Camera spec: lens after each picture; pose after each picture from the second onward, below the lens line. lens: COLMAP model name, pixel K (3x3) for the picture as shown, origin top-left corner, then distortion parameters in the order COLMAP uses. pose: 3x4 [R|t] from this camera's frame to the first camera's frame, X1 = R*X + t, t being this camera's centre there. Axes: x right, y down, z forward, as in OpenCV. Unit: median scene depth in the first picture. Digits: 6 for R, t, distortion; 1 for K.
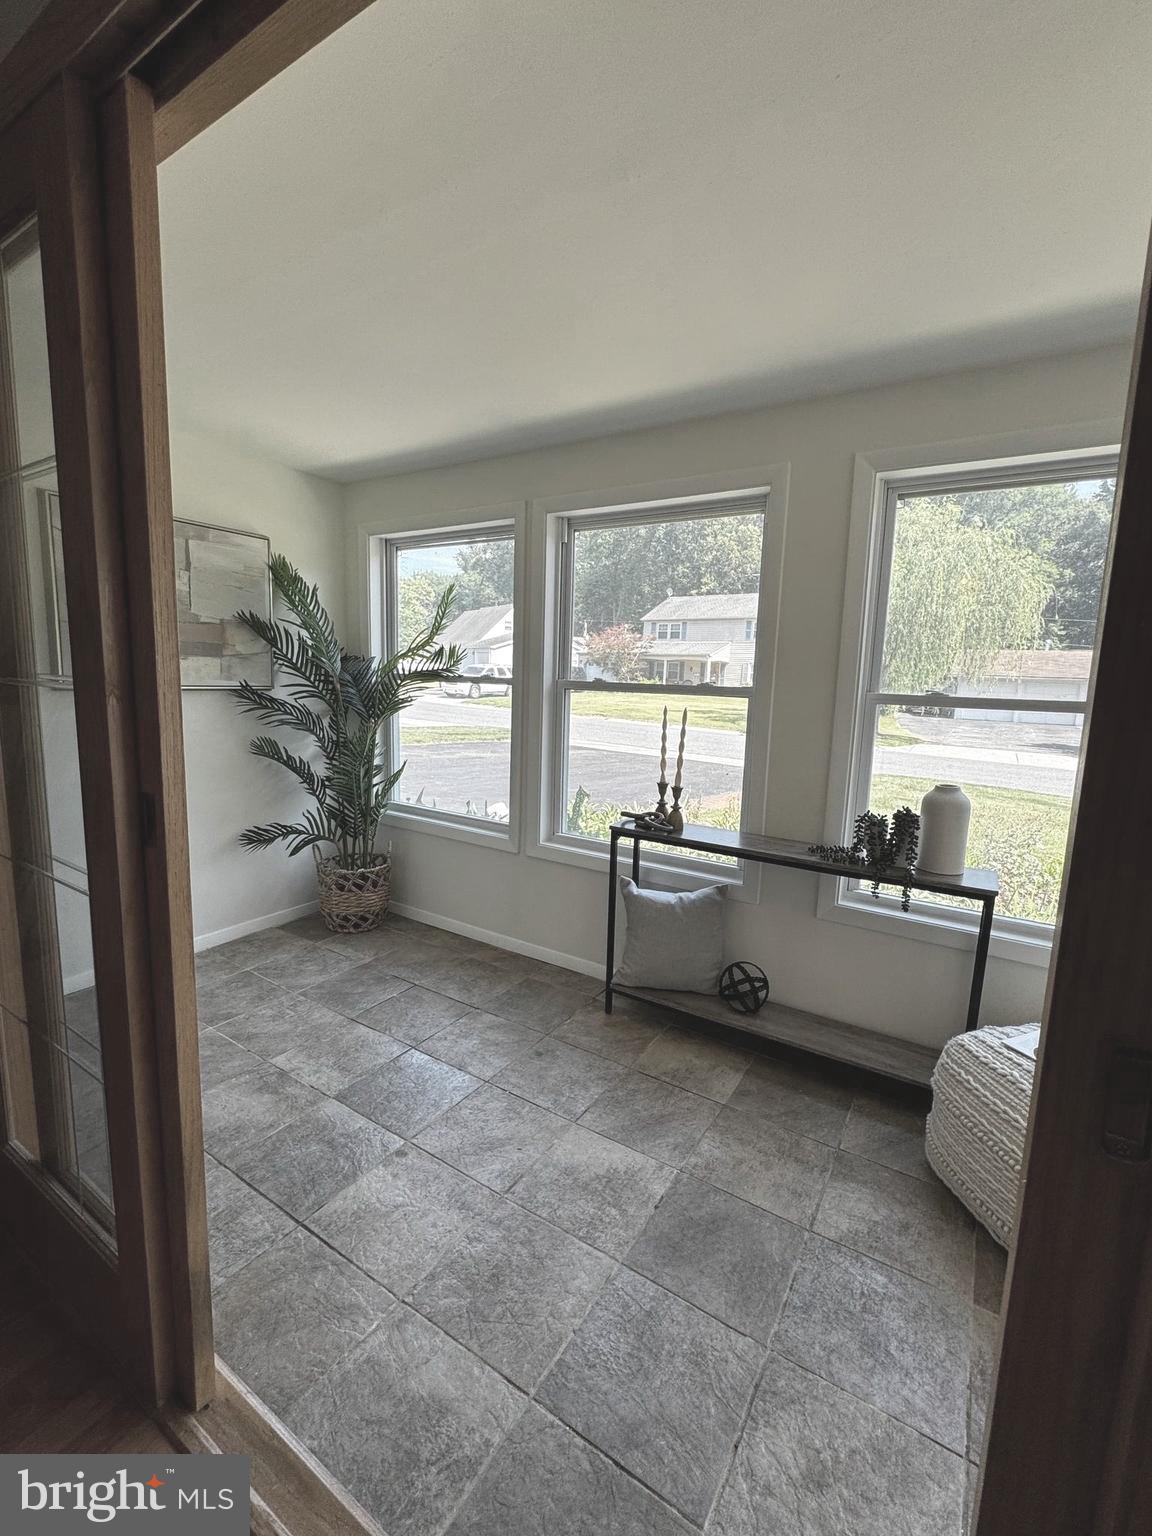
lens RADIAL K [[655.7, 0, 577.0], [0, 655.7, 766.8], [0, 0, 1]] dist [-0.003623, 0.000026]
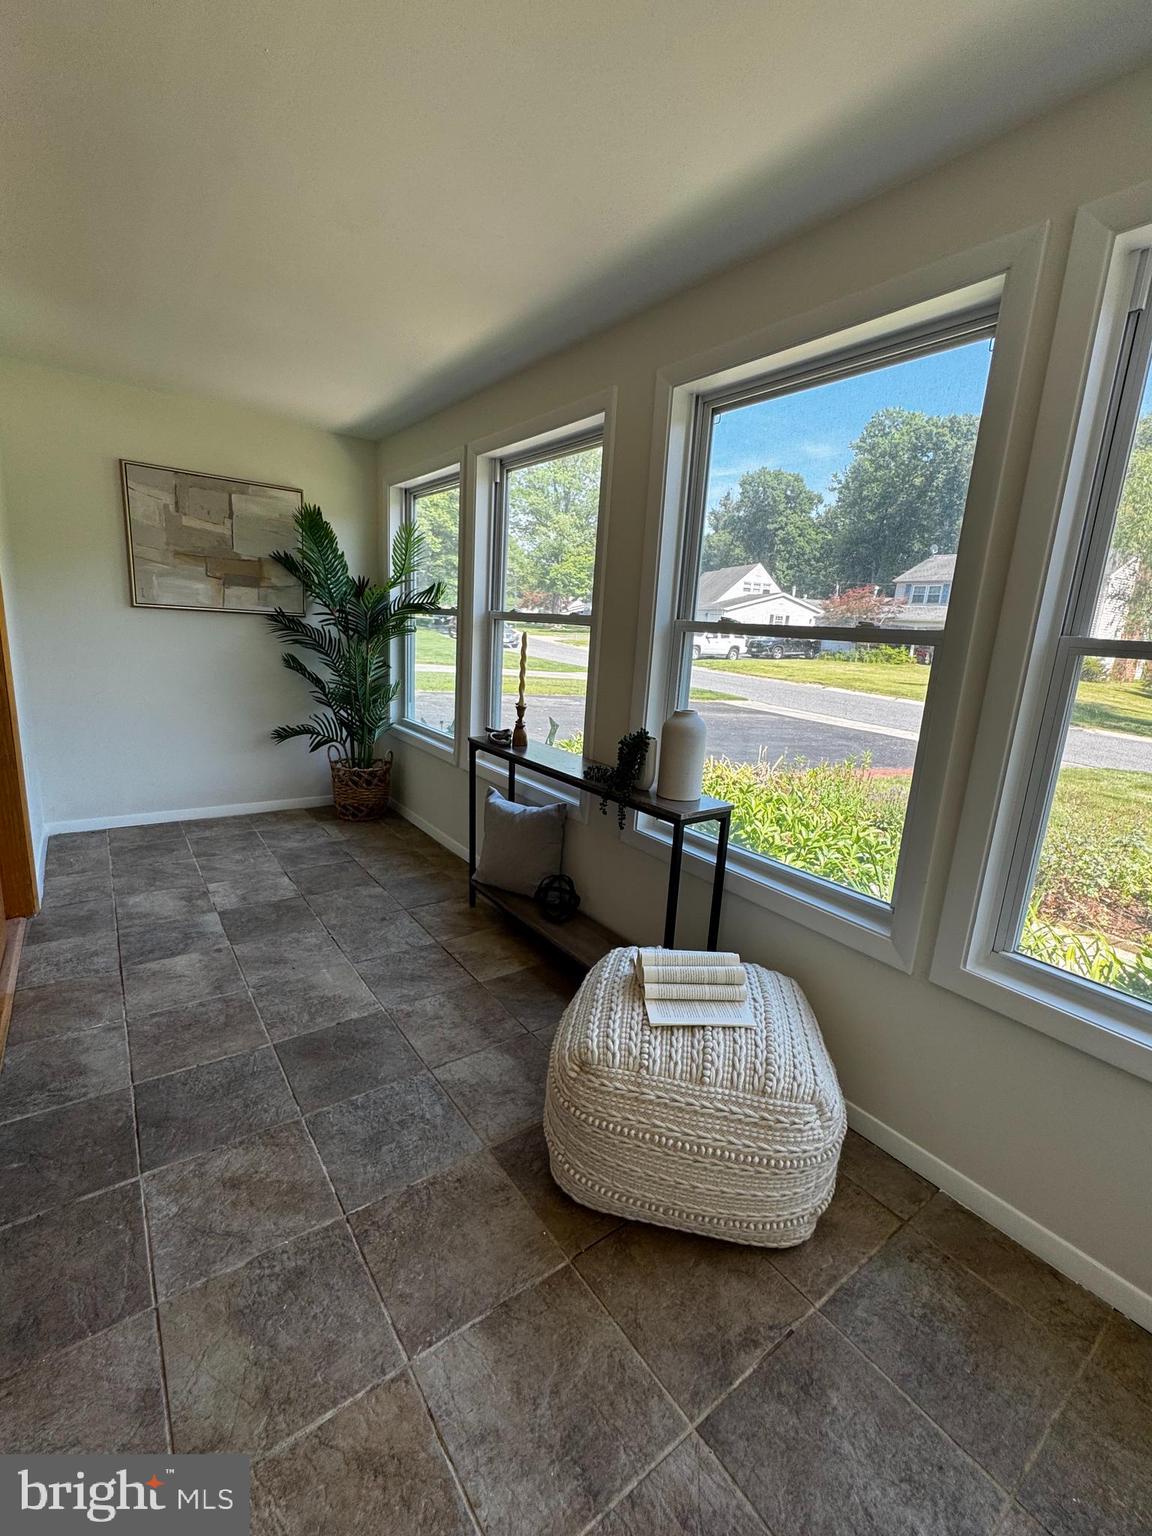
lens RADIAL K [[656.8, 0, 576.0], [0, 656.8, 768.0], [0, 0, 1]] dist [-0.003094, -0.000137]
pose [[0.931150, 0.103782, -0.349556, 0.516749], [-0.084273, 0.993938, 0.070612, 0.039130], [0.354766, -0.036293, 0.934251, 0.012766]]
